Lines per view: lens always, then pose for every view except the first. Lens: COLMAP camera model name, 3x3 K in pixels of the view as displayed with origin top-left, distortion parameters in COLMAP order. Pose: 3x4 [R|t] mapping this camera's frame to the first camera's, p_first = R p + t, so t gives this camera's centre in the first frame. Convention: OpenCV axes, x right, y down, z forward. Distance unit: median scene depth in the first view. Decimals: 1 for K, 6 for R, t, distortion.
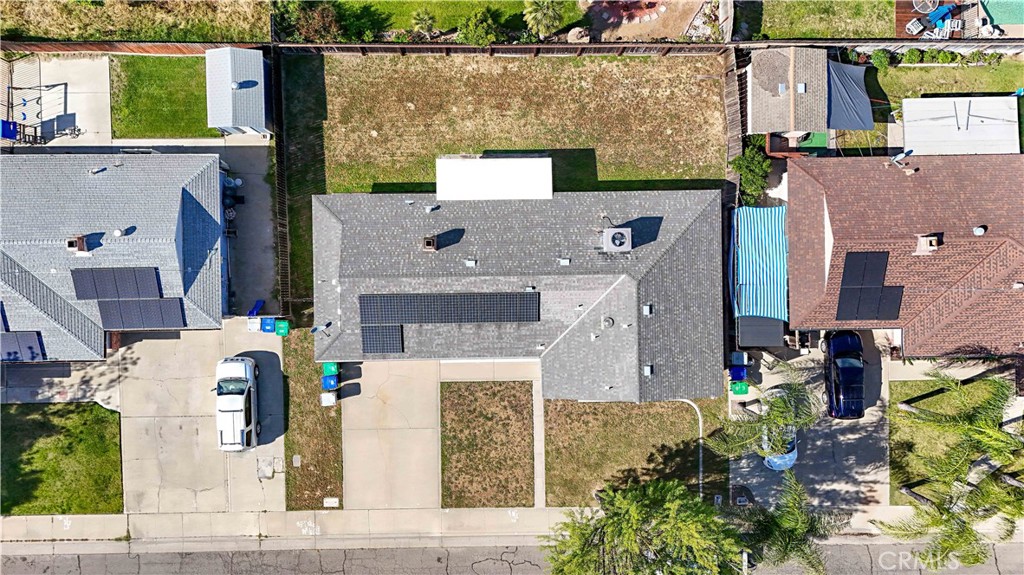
lens RADIAL K [[748.0, 0, 512.0], [0, 748.0, 287.5], [0, 0, 1]] dist [0.090519, -0.083049]
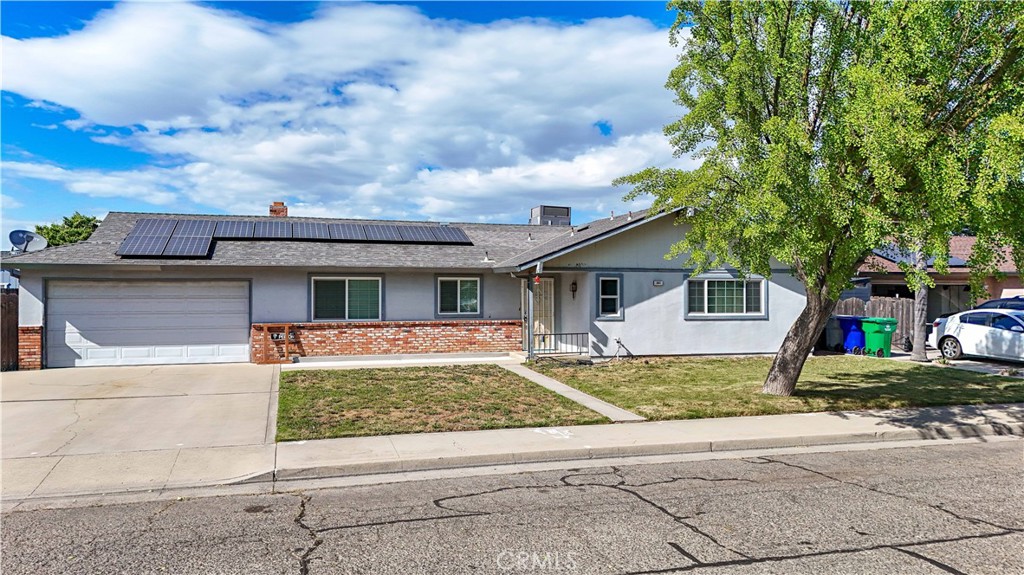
lens RADIAL K [[753.0, 0, 512.0], [0, 753.0, 287.5], [0, 0, 1]] dist [0.106481, -0.114753]
pose [[0.961685, -0.019950, 0.273428, -0.087218], [0.273472, -0.000558, -0.961880, 0.566620], [0.019342, 0.999801, 0.004919, 0.954930]]
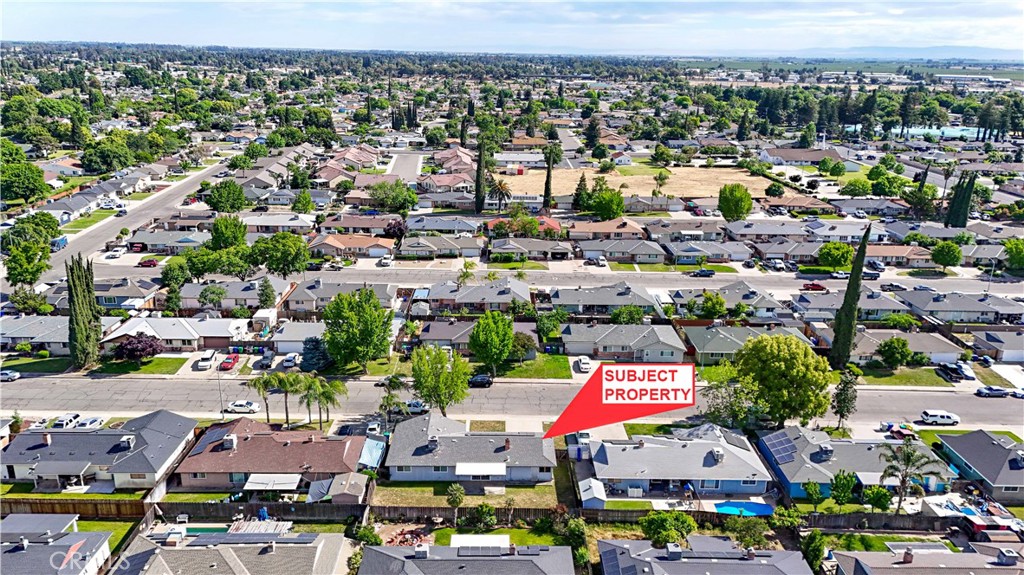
lens RADIAL K [[748.0, 0, 512.0], [0, 748.0, 287.5], [0, 0, 1]] dist [0.090519, -0.083049]
pose [[-0.999186, -0.038213, -0.012947, -0.065307], [-0.000898, -0.299768, 0.954012, -2.094111], [-0.040337, 0.953247, 0.299490, -0.237580]]
